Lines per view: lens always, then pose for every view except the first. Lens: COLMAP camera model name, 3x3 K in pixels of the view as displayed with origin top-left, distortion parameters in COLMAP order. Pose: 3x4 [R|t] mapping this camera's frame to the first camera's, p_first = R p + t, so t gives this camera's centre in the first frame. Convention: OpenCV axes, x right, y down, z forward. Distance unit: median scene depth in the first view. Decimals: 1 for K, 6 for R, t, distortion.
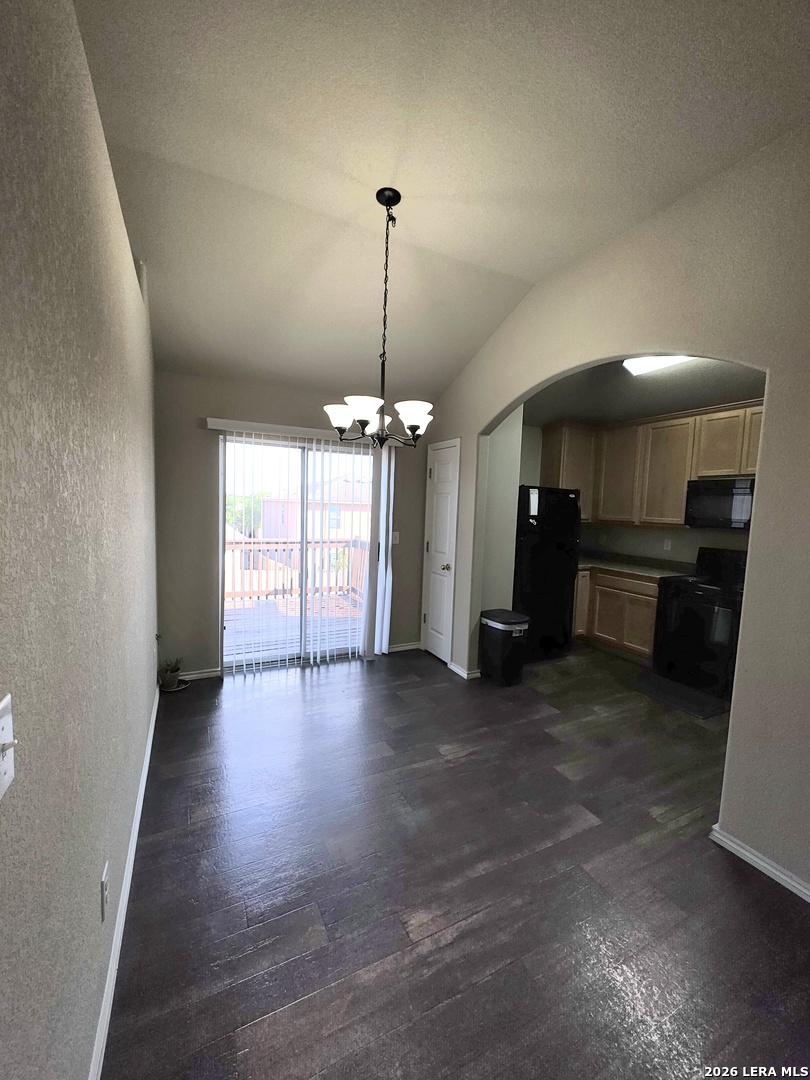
lens RADIAL K [[435.8, 0, 406.7], [0, 435.8, 541.6], [0, 0, 1]] dist [-0.003379, 0.000060]
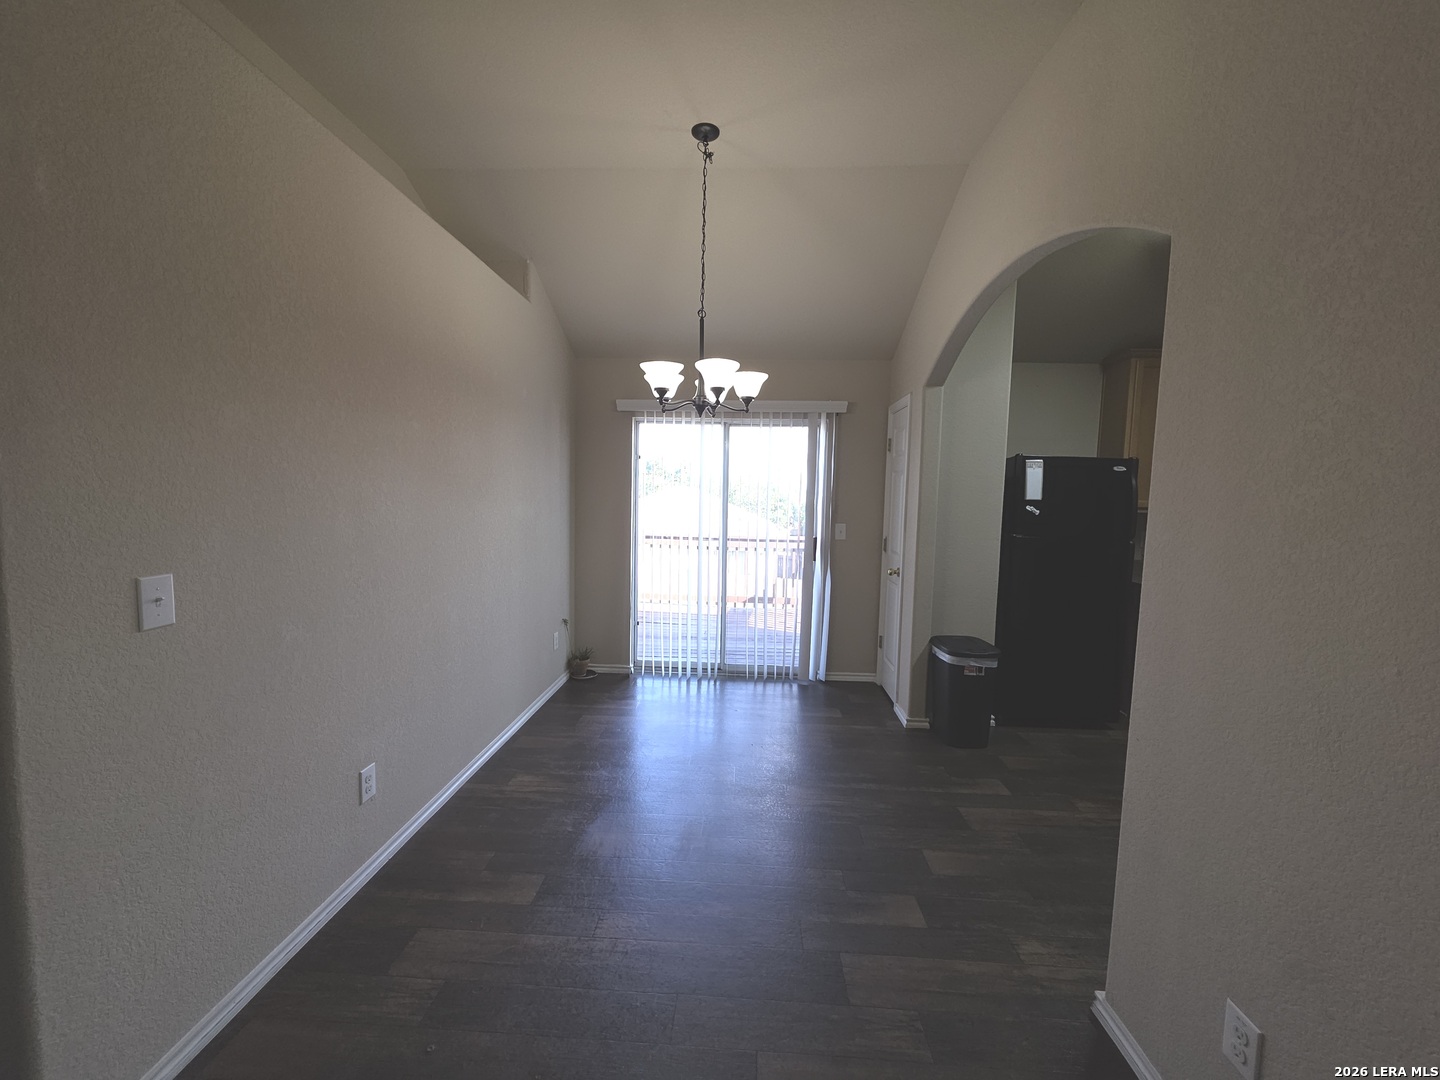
lens RADIAL K [[581.0, 0, 720.3], [0, 581.0, 539.0], [0, 0, 1]] dist [-0.003379, 0.000060]
pose [[0.864709, 0.024249, -0.501688, 0.345266], [-0.034785, 0.999327, -0.011653, 0.026718], [0.501068, 0.027527, 0.864970, 0.010445]]
